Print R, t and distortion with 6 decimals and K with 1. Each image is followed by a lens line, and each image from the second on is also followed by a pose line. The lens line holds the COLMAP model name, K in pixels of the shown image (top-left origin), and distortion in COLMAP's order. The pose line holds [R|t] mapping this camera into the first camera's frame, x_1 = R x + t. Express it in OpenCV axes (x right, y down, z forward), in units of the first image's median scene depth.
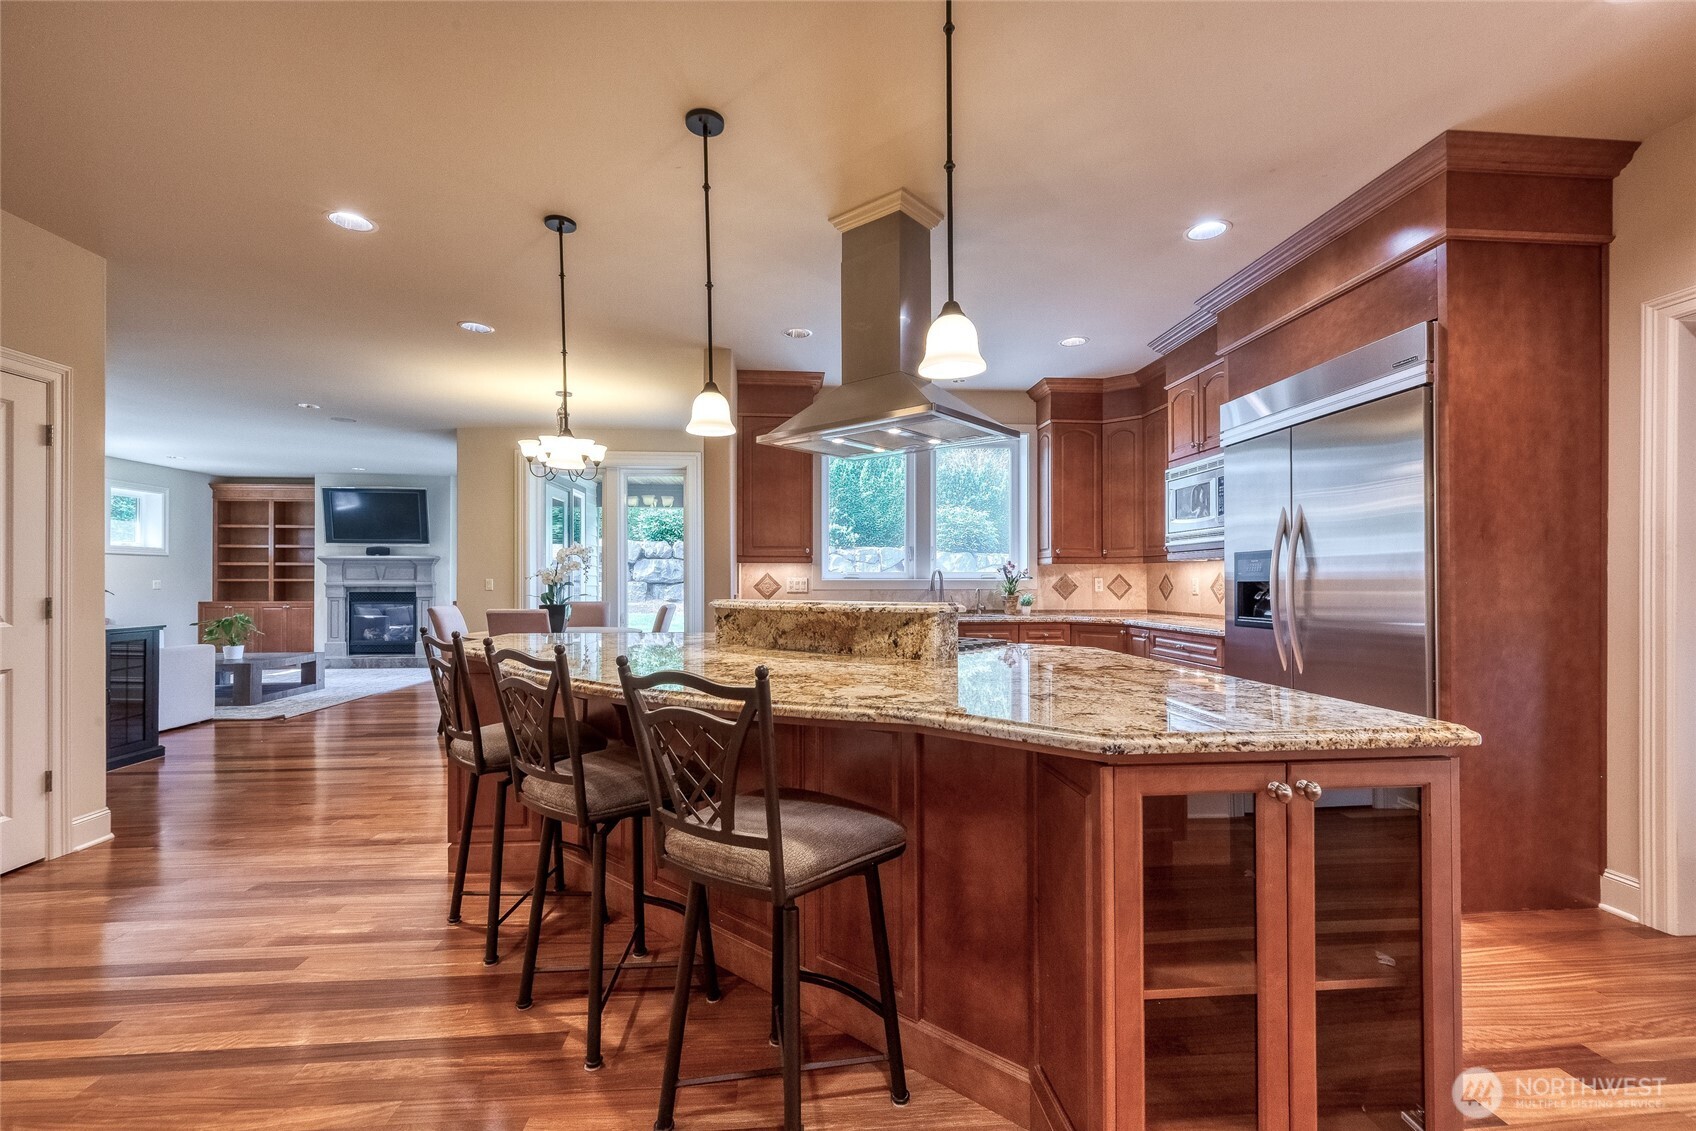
lens RADIAL K [[677.1, 0, 827.1], [0, 677.1, 575.0], [0, 0, 1]] dist [-0.000759, 0.001022]
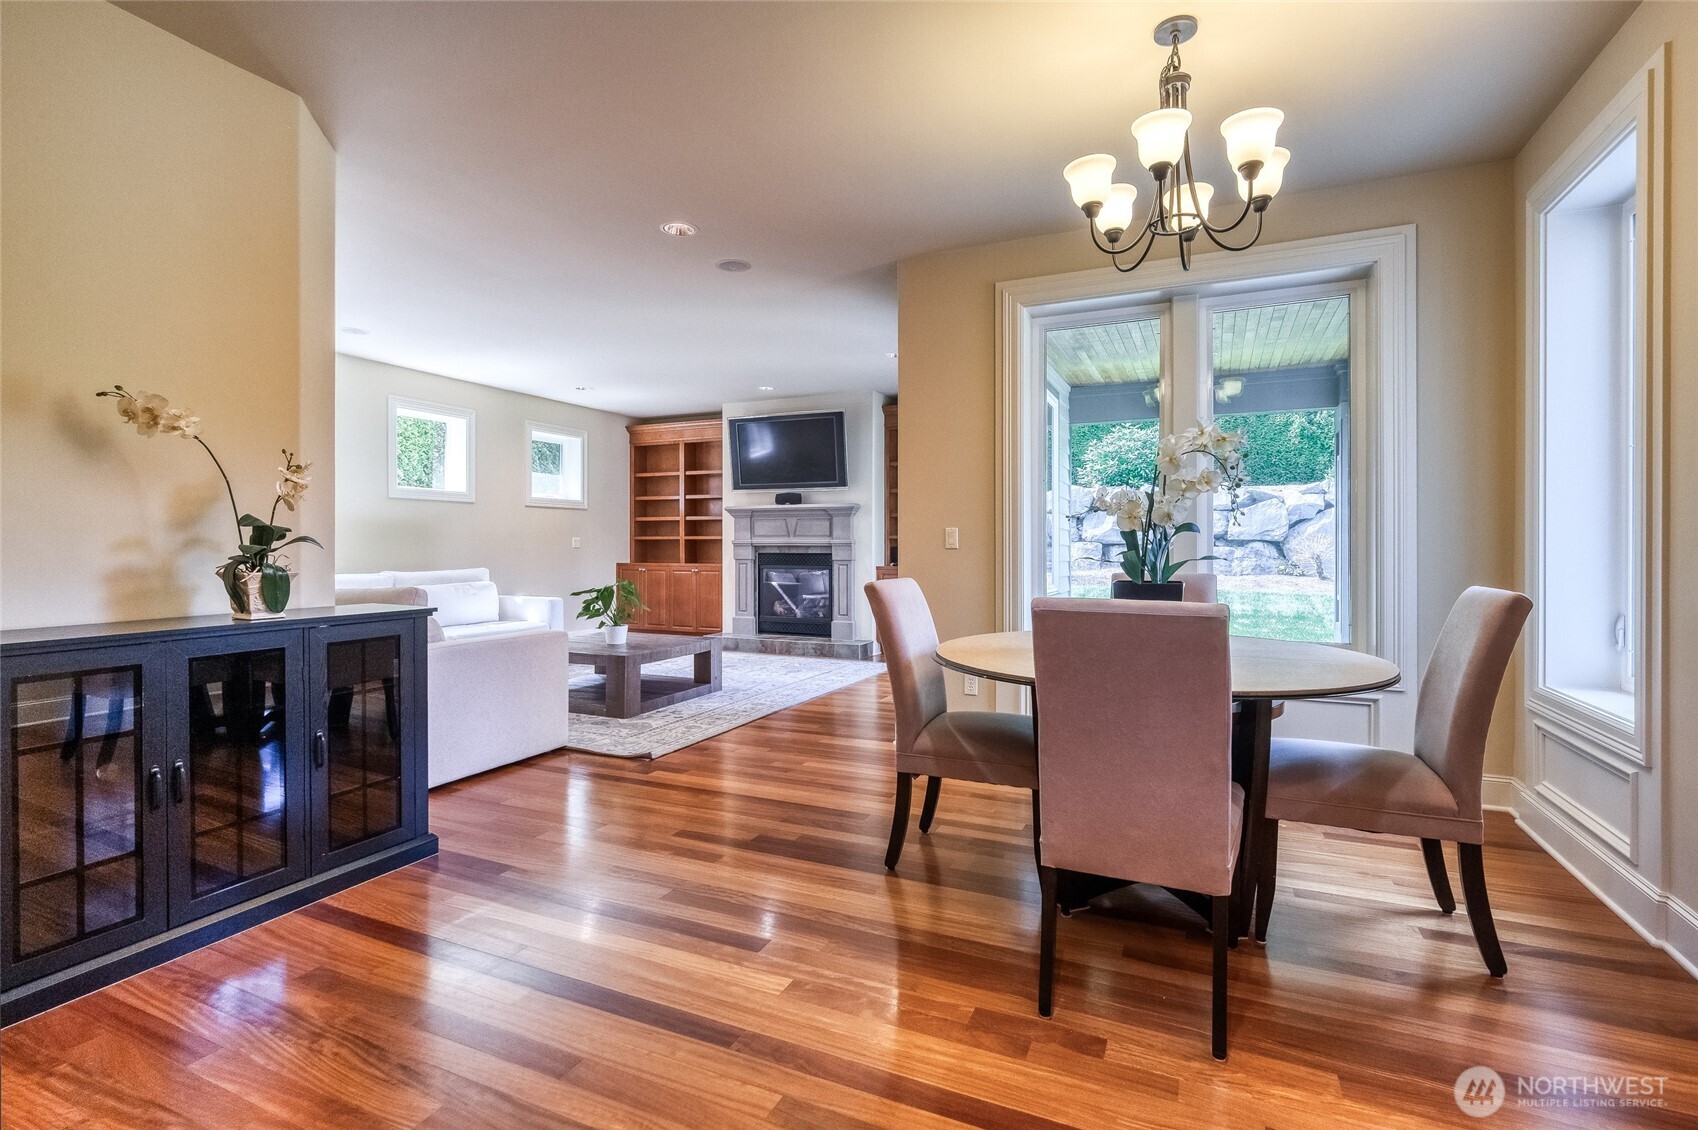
lens RADIAL K [[786.3, 0, 852.2], [0, 786.3, 554.1], [0, 0, 1]] dist [0.000063, 0.000000]
pose [[0.870053, 0.005734, -0.492925, -0.167351], [0.004800, 0.999786, 0.020103, 0.009150], [0.492935, -0.019856, 0.869840, 0.268644]]
